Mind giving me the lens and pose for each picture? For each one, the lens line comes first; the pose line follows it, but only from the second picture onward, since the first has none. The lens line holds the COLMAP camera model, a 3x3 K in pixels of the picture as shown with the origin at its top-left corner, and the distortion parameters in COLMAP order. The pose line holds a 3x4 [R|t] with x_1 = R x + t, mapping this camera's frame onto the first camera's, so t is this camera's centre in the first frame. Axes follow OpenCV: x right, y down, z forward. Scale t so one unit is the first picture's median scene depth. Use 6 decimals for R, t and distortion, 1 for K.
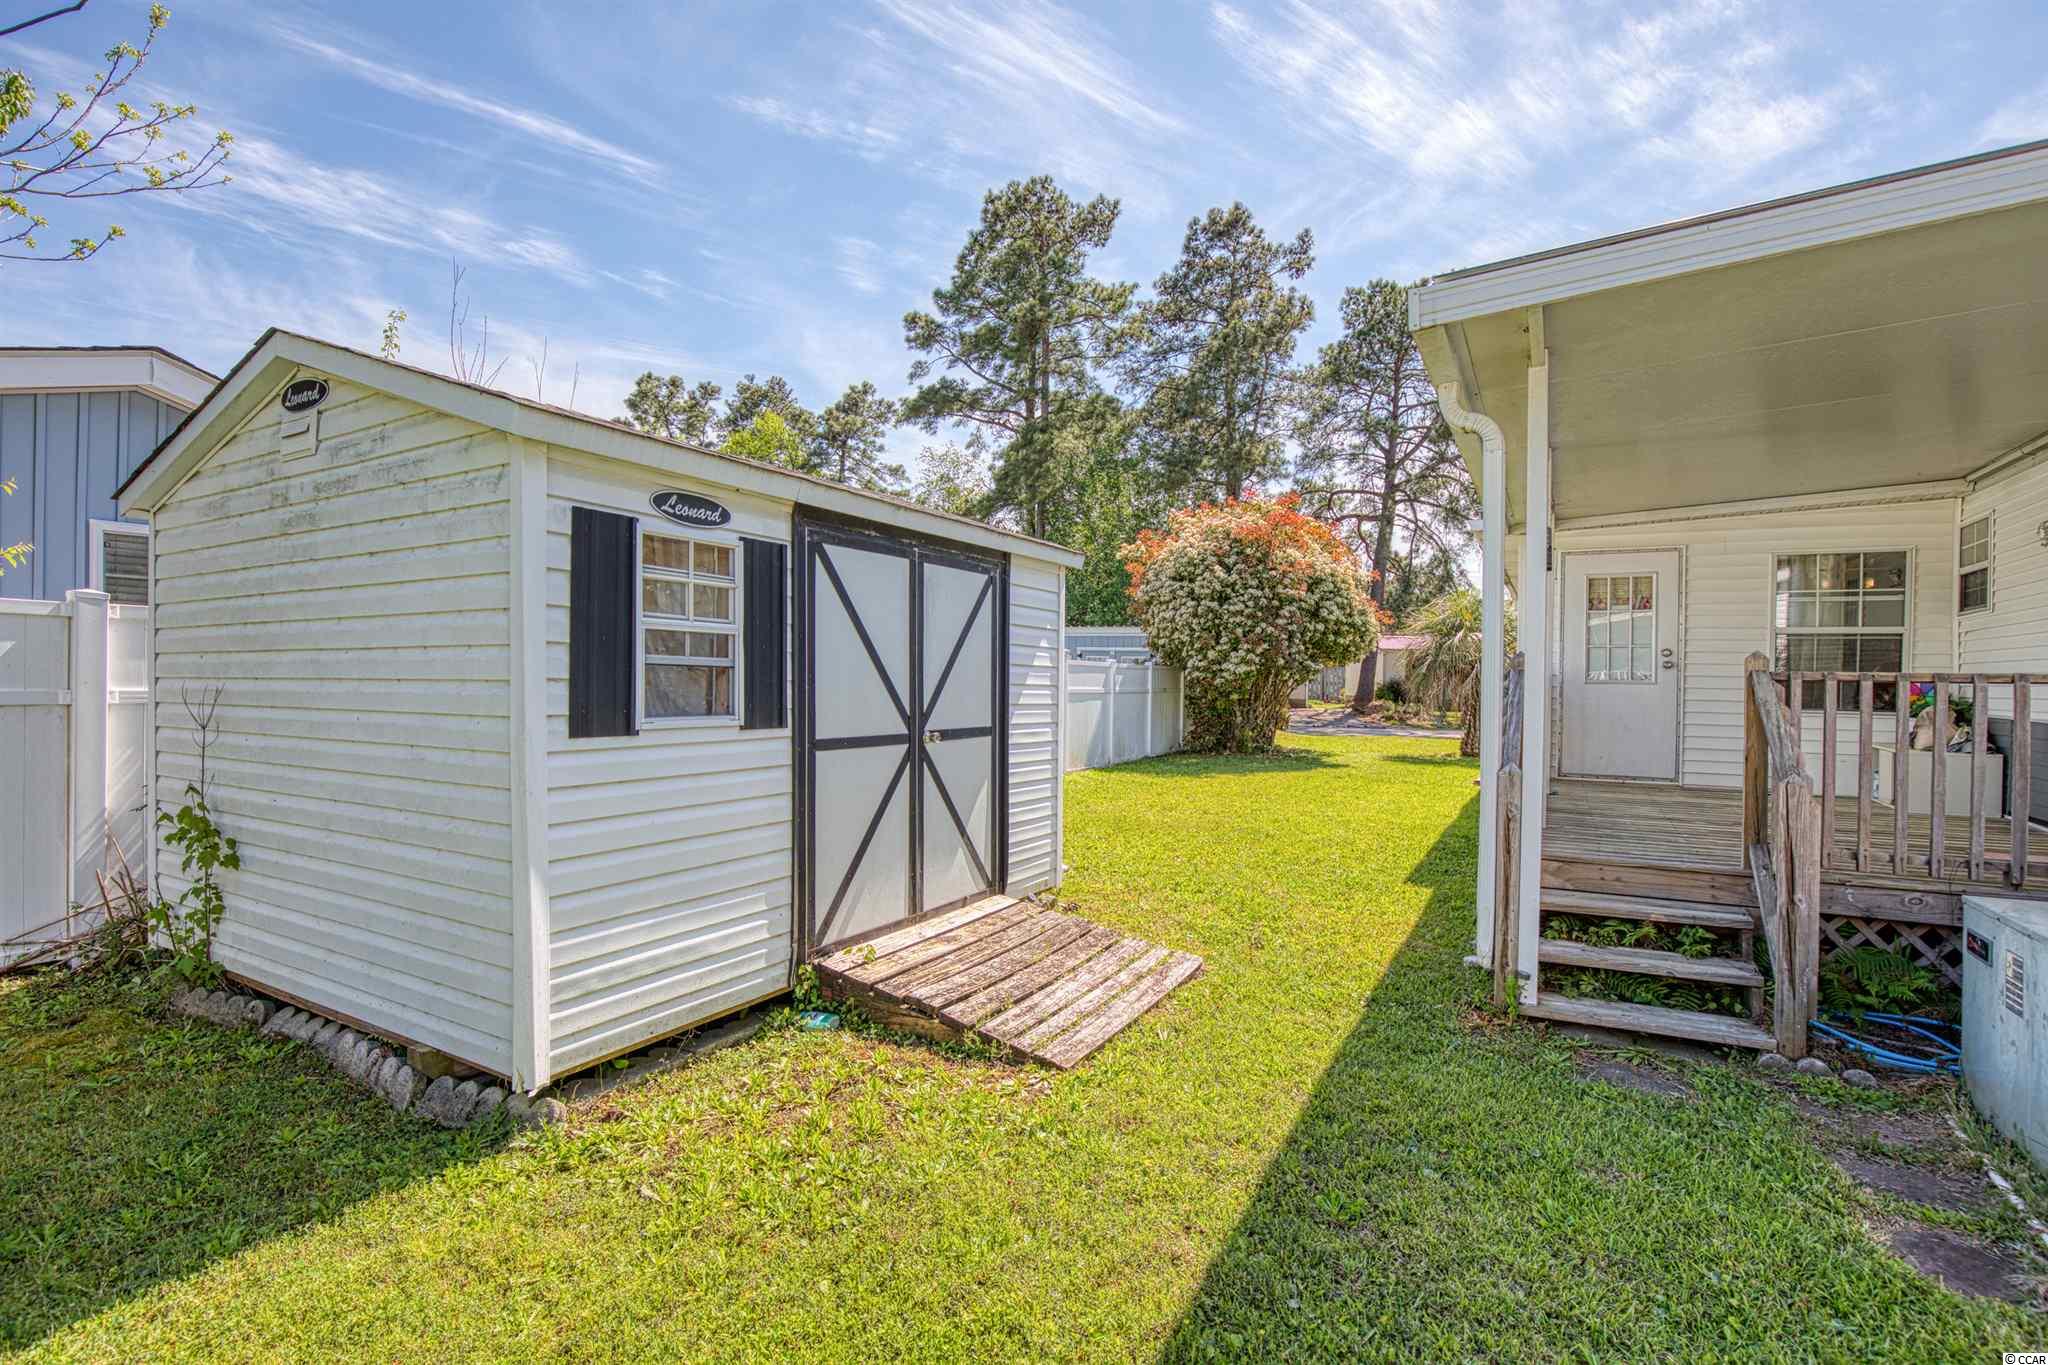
lens RADIAL K [[950.6, 0, 1029.8], [0, 950.6, 685.3], [0, 0, 1]] dist [-0.019127, 0.001131]
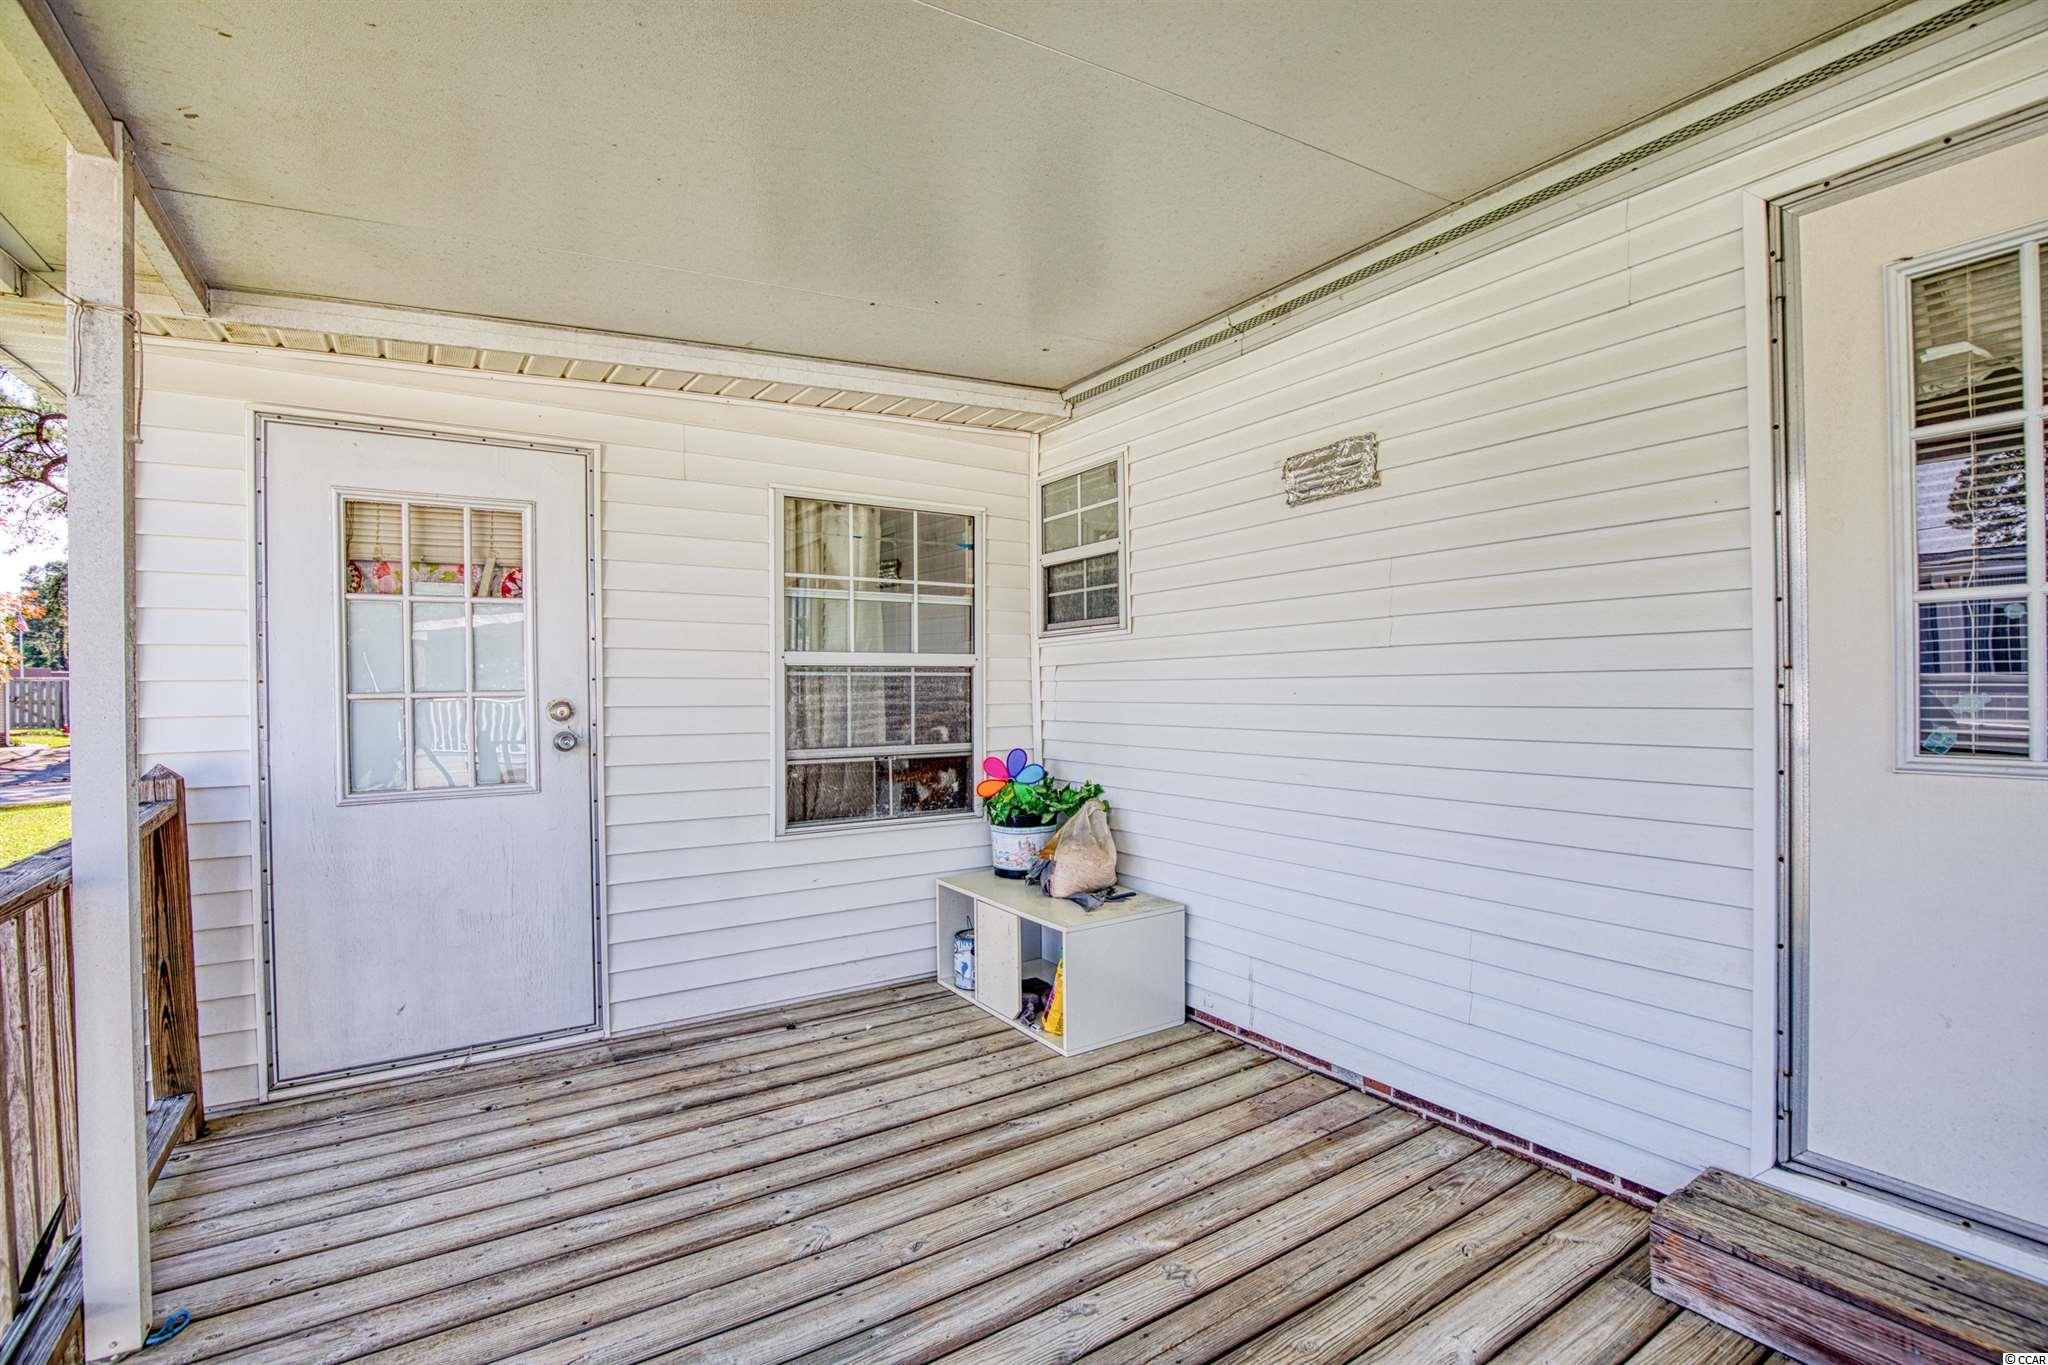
lens RADIAL K [[950.6, 0, 1063.5], [0, 950.6, 688.5], [0, 0, 1]] dist [-0.019127, 0.001131]
pose [[0.446511, -0.021087, 0.894529, 0.496698], [0.023852, 0.999648, 0.011659, -0.051670], [-0.894460, 0.016130, 0.446857, 0.759411]]
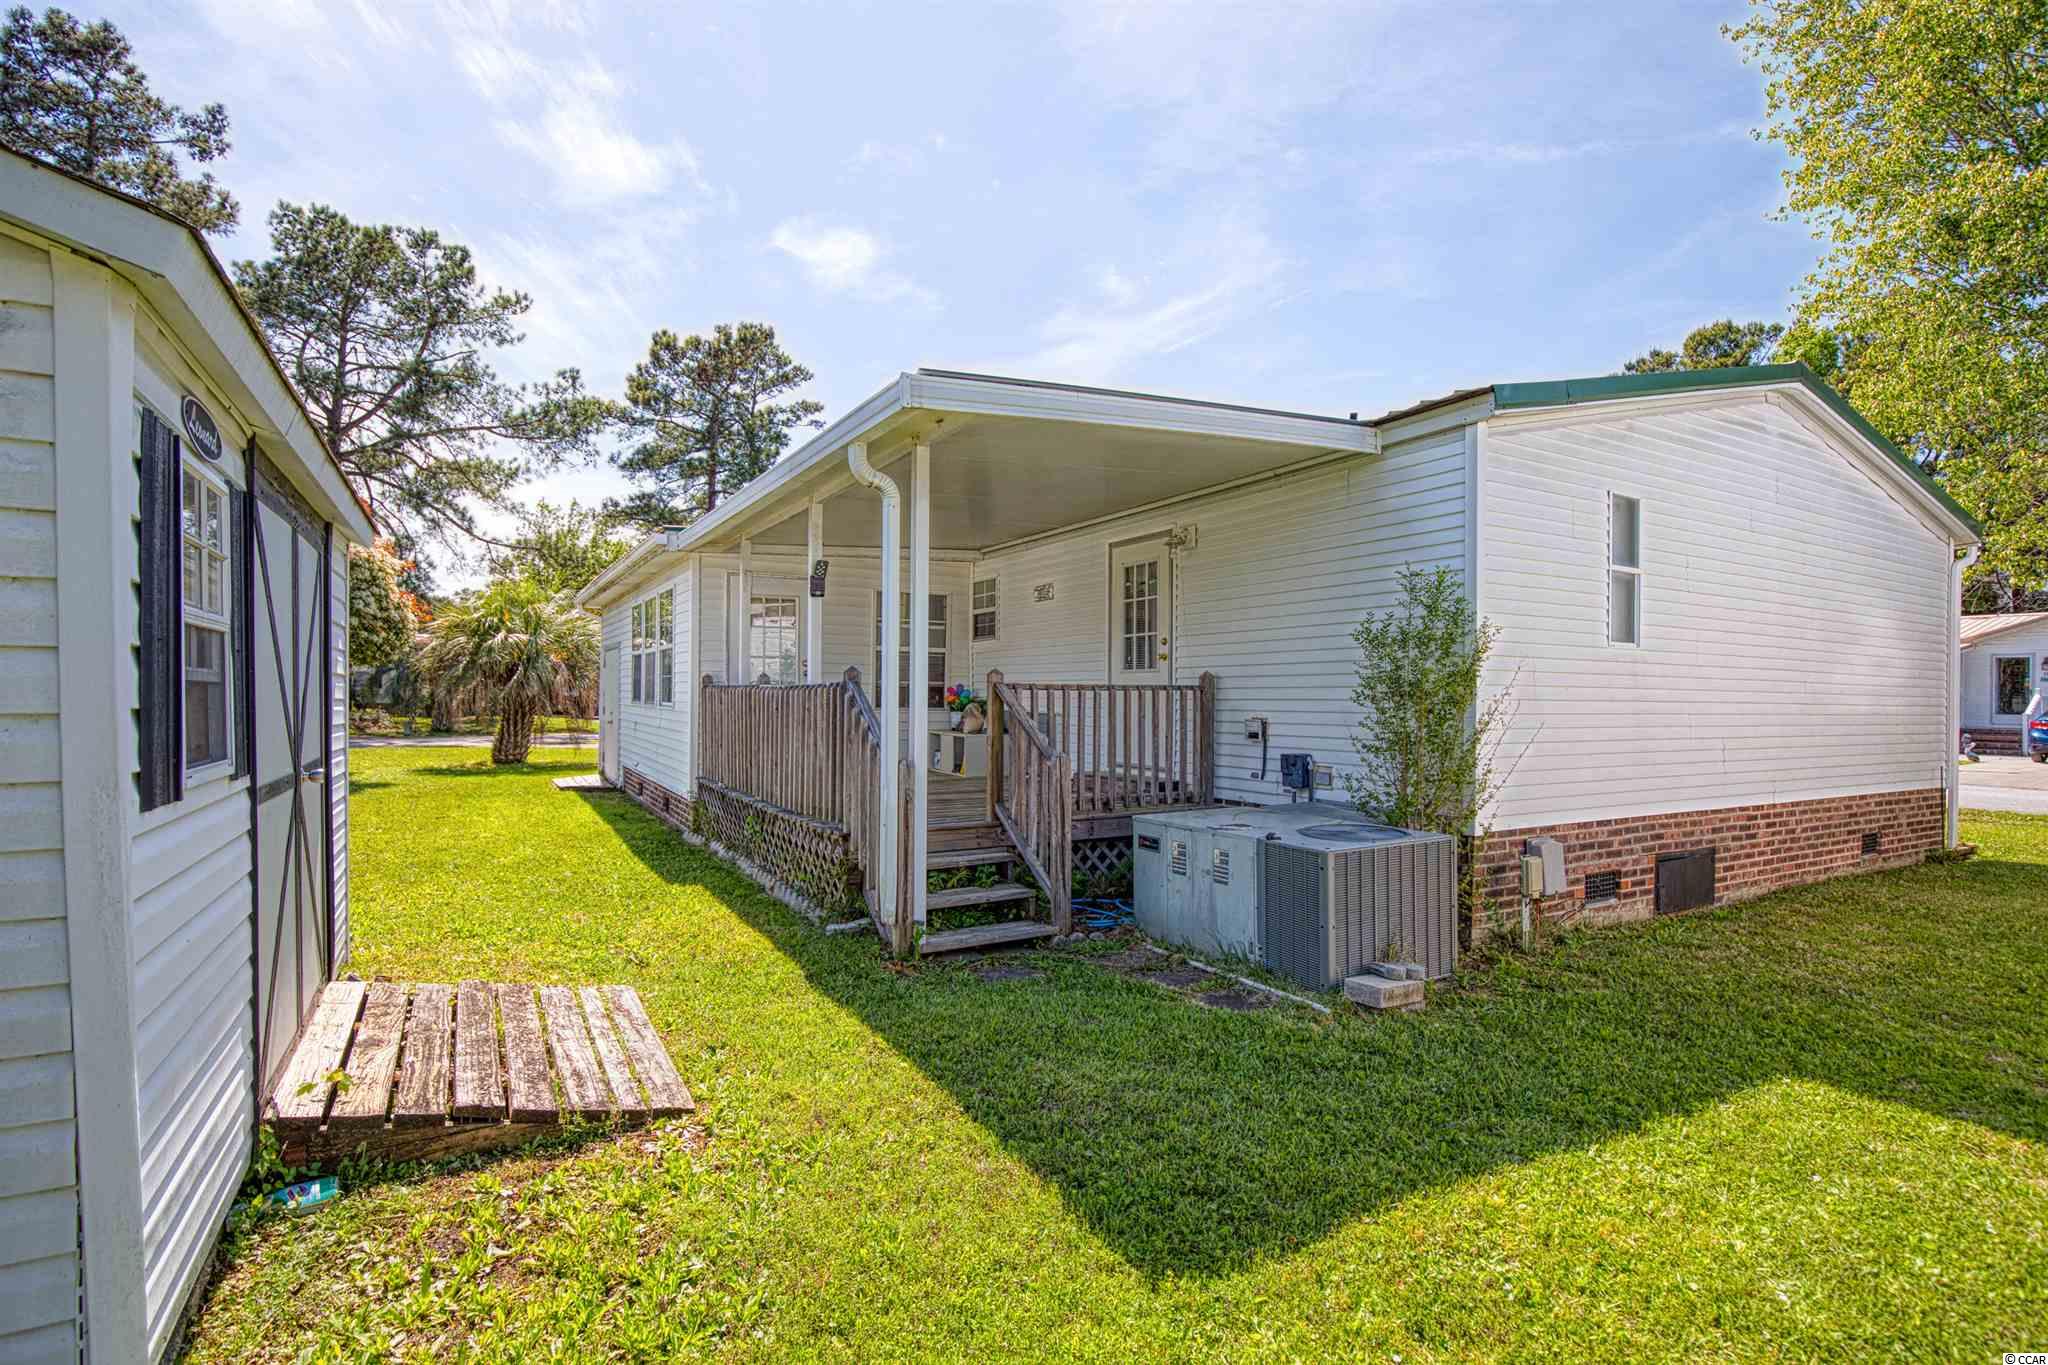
lens RADIAL K [[989.6, 0, 1024.0], [0, 989.6, 688.4], [0, 0, 1]] dist [-0.017500, 0.002480]
pose [[0.529487, -0.006497, 0.848293, -0.309178], [0.005131, 0.999977, 0.004457, -0.008066], [-0.848303, 0.001993, 0.529508, 0.102342]]
